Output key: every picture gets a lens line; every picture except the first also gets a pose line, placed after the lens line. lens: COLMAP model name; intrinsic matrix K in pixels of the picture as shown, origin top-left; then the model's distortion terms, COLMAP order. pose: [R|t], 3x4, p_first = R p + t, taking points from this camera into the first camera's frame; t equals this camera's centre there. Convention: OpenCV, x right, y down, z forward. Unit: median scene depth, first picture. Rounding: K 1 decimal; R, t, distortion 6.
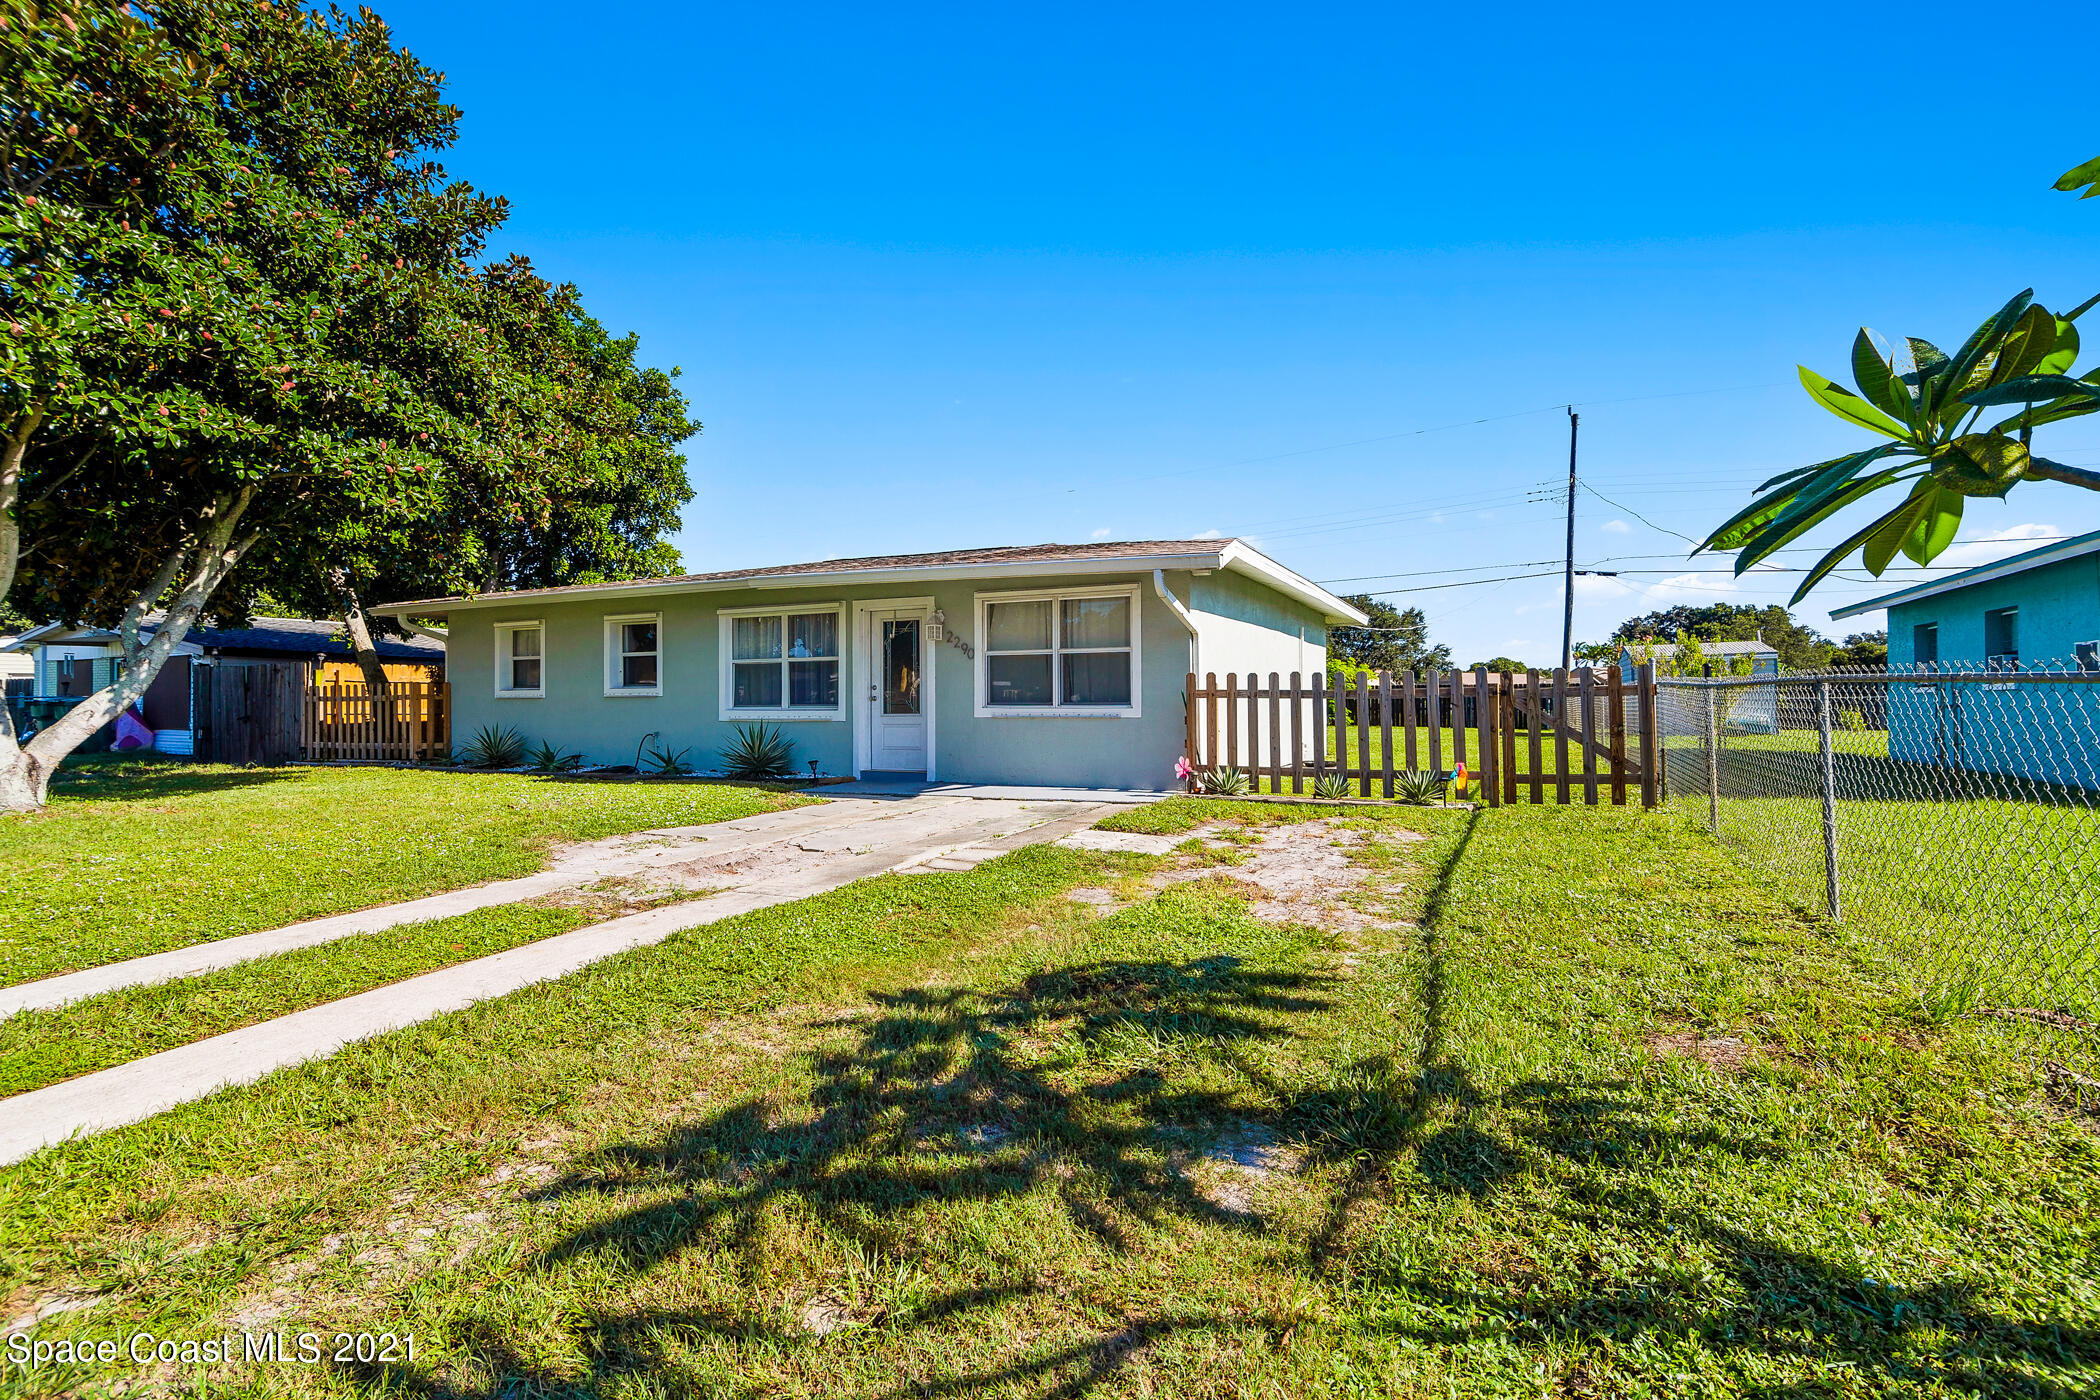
lens RADIAL K [[966.5, 0, 1056.7], [0, 966.5, 670.6], [0, 0, 1]] dist [-0.000907, -0.000304]
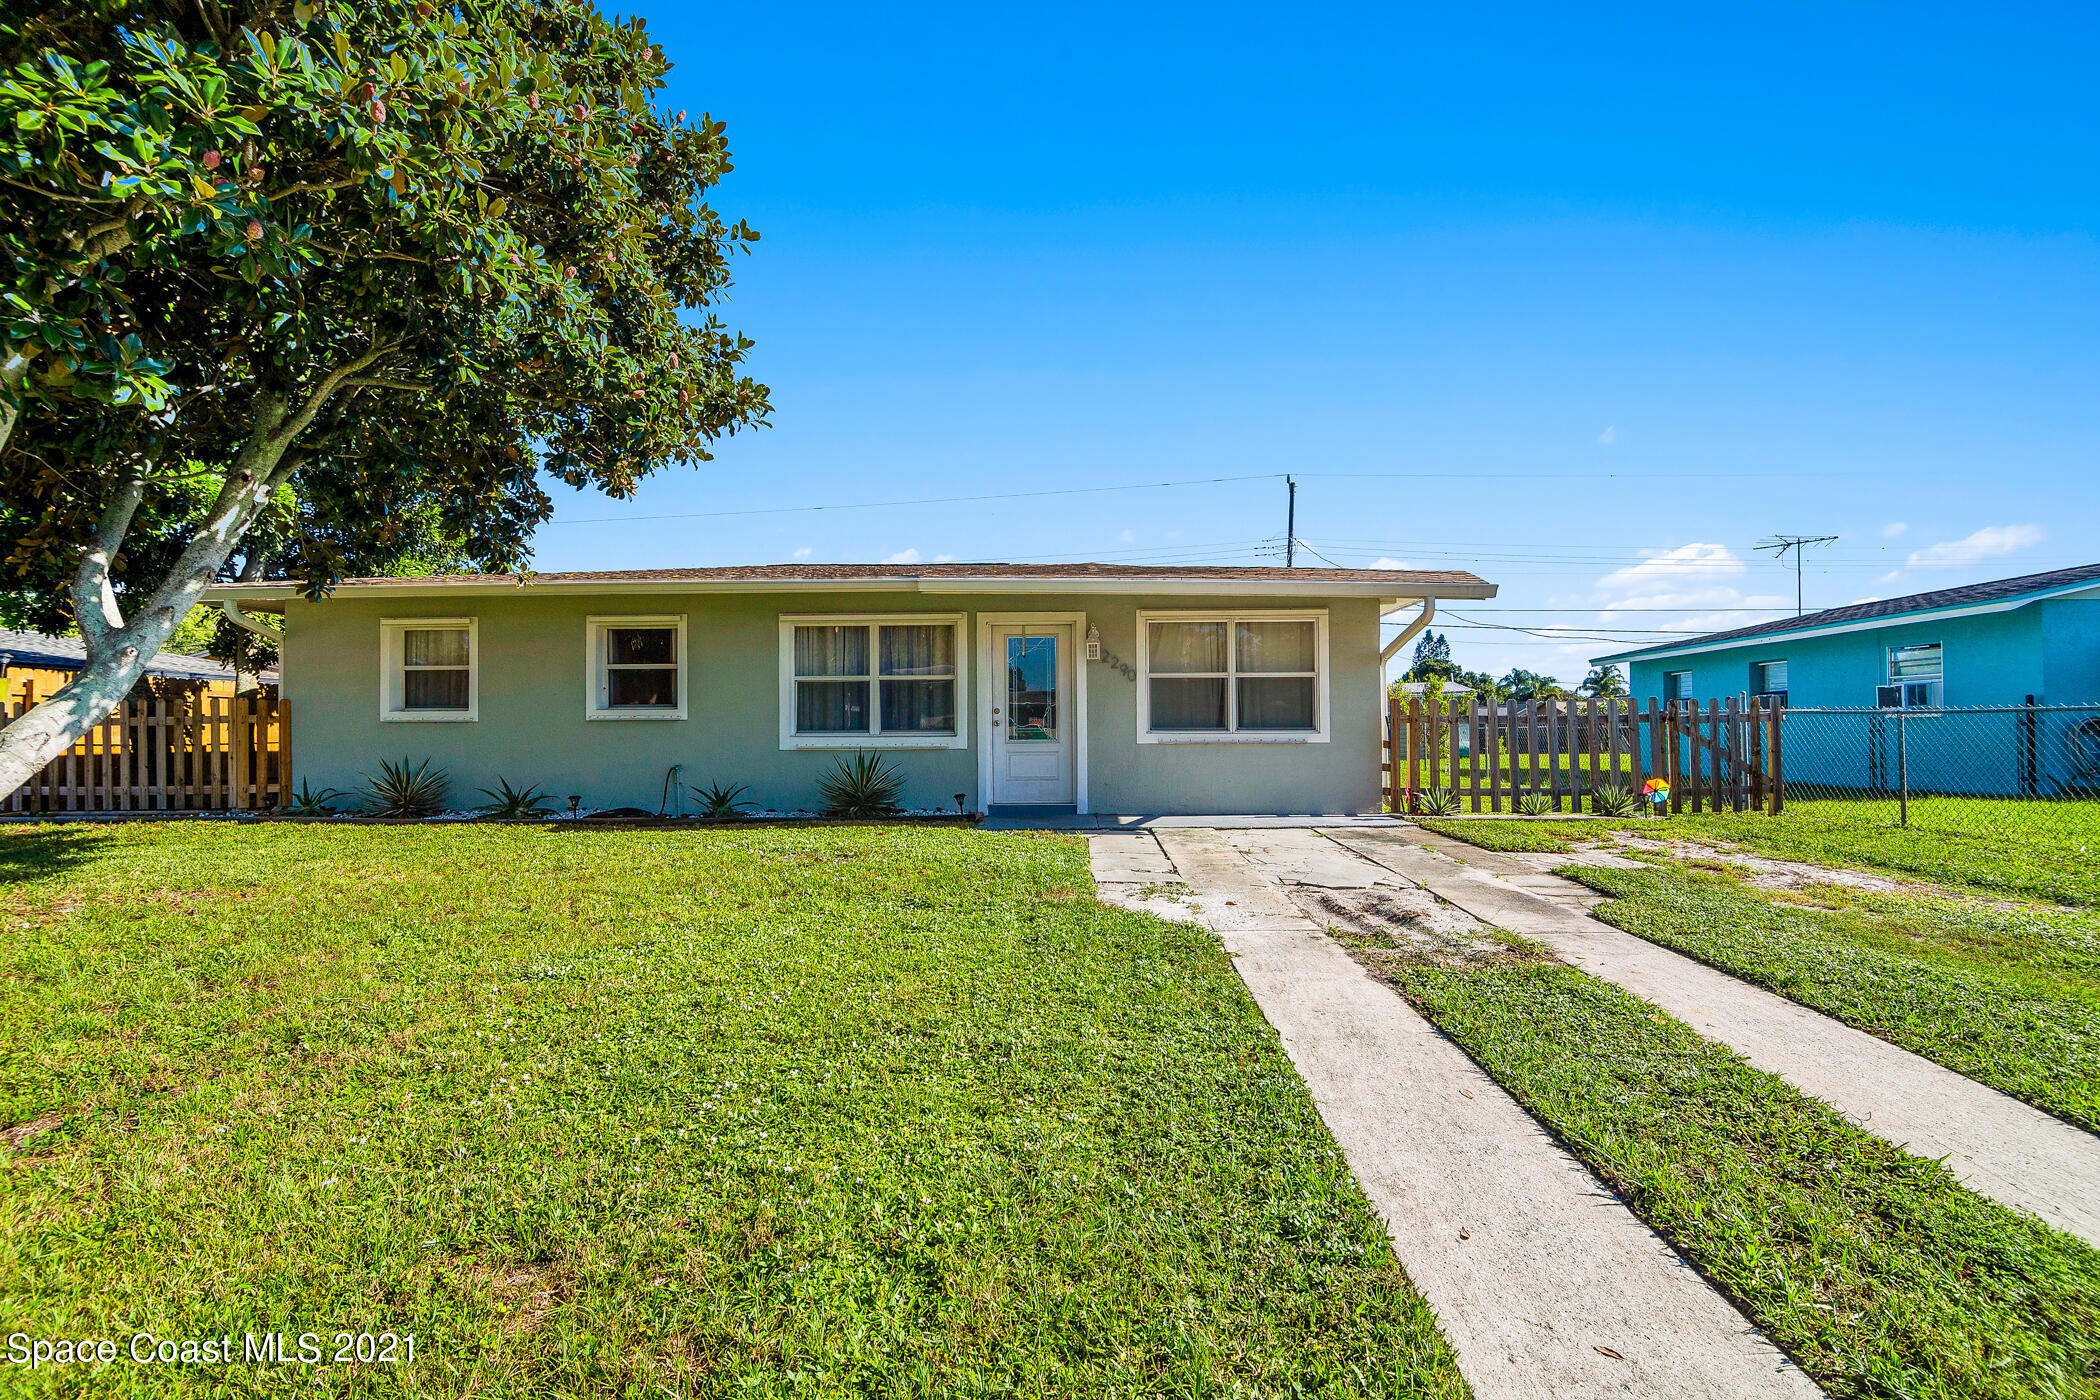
lens RADIAL K [[979.5, 0, 1050.0], [0, 979.5, 700.0], [0, 0, 1]] dist [-0.002711, -0.000415]
pose [[0.922346, 0.016303, 0.386021, -0.500421], [-0.013397, 0.999858, -0.010216, 0.016188], [-0.386133, 0.004251, 0.922433, 0.151373]]
